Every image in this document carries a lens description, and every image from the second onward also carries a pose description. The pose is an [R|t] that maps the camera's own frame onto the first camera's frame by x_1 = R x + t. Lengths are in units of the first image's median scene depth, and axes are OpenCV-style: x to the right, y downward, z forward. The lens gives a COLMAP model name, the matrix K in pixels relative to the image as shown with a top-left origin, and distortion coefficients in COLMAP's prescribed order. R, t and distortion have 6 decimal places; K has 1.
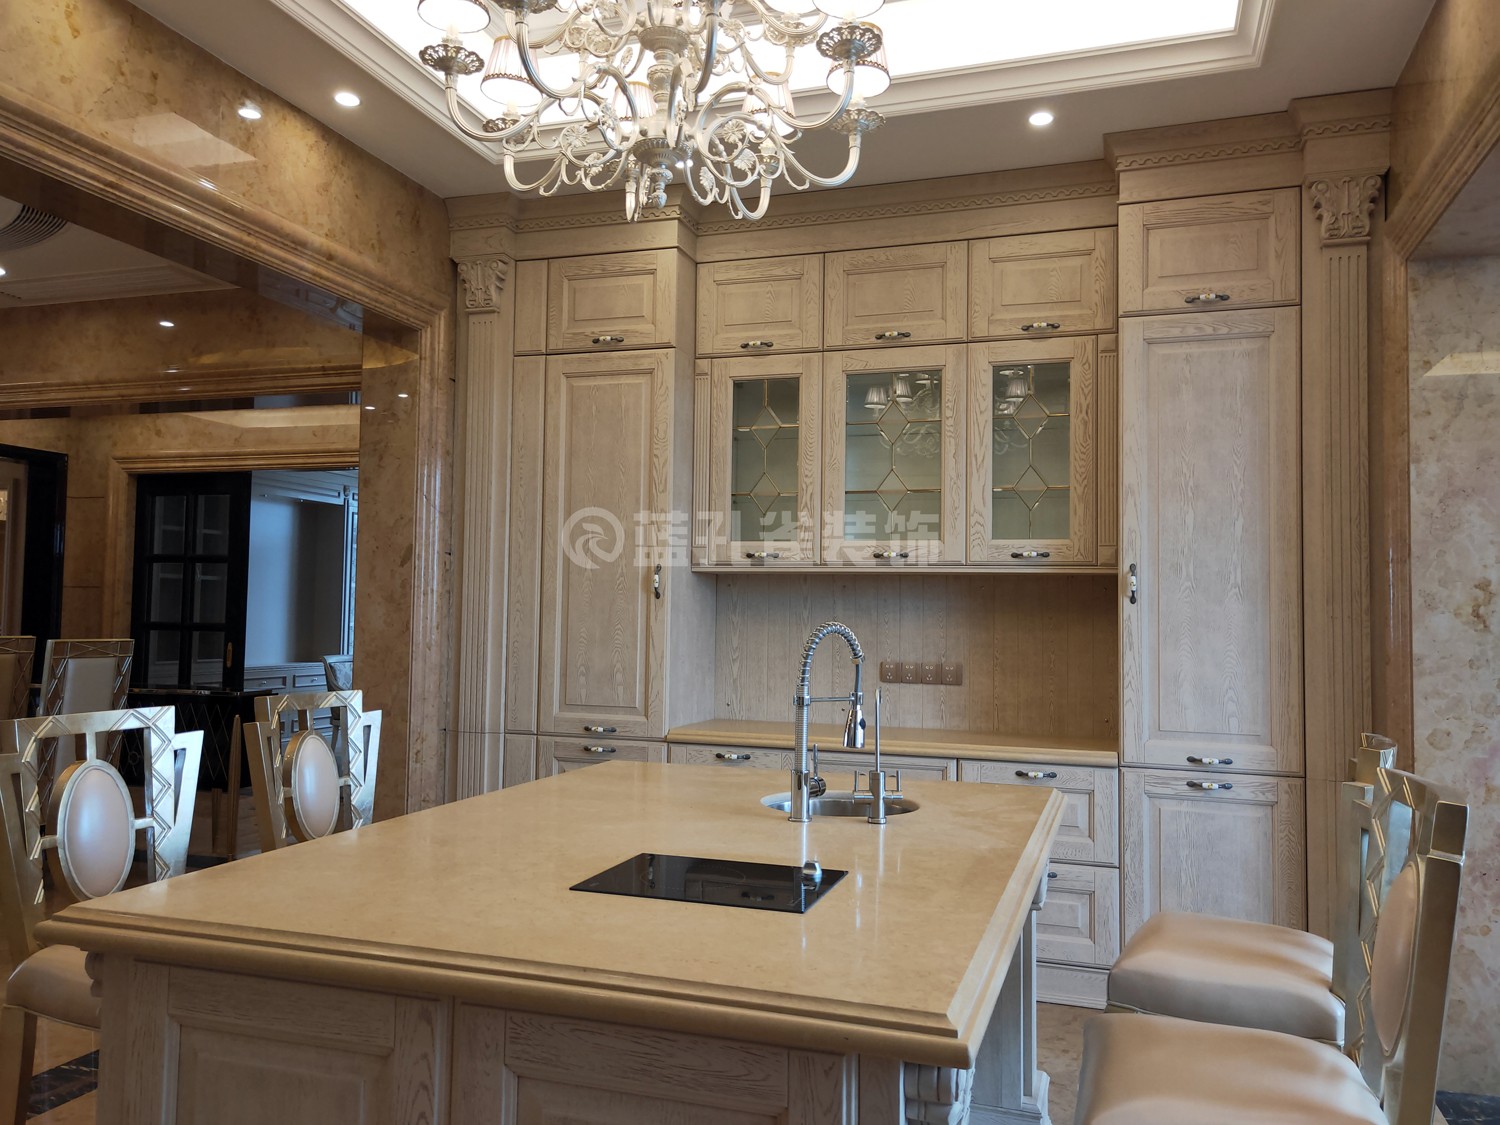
lens RADIAL K [[1123.4, 0, 749.1], [0, 1123.4, 561.2], [0, 0, 1]] dist [0.002640, -0.001939]
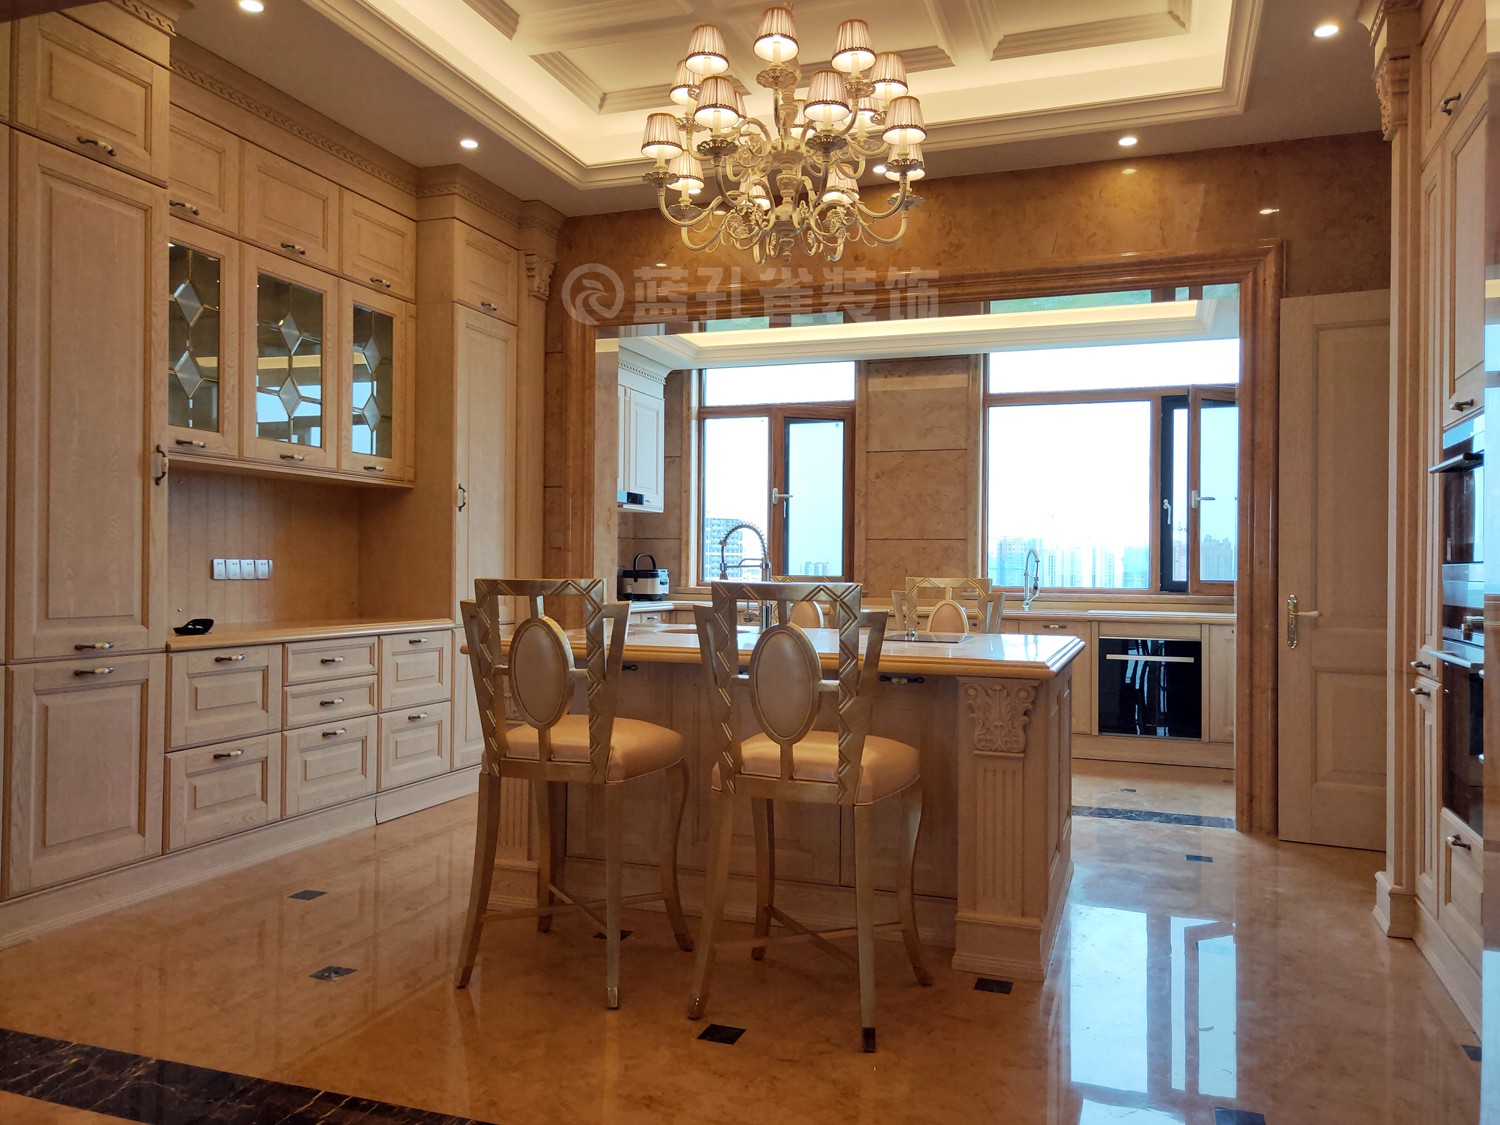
lens RADIAL K [[1123.4, 0, 750.4], [0, 1123.4, 564.3], [0, 0, 1]] dist [0.002640, -0.001939]
pose [[0.014718, -0.012972, 0.999808, -0.915828], [-0.061335, 0.998021, 0.013851, 0.053109], [-0.998009, -0.061528, 0.013893, 0.533729]]
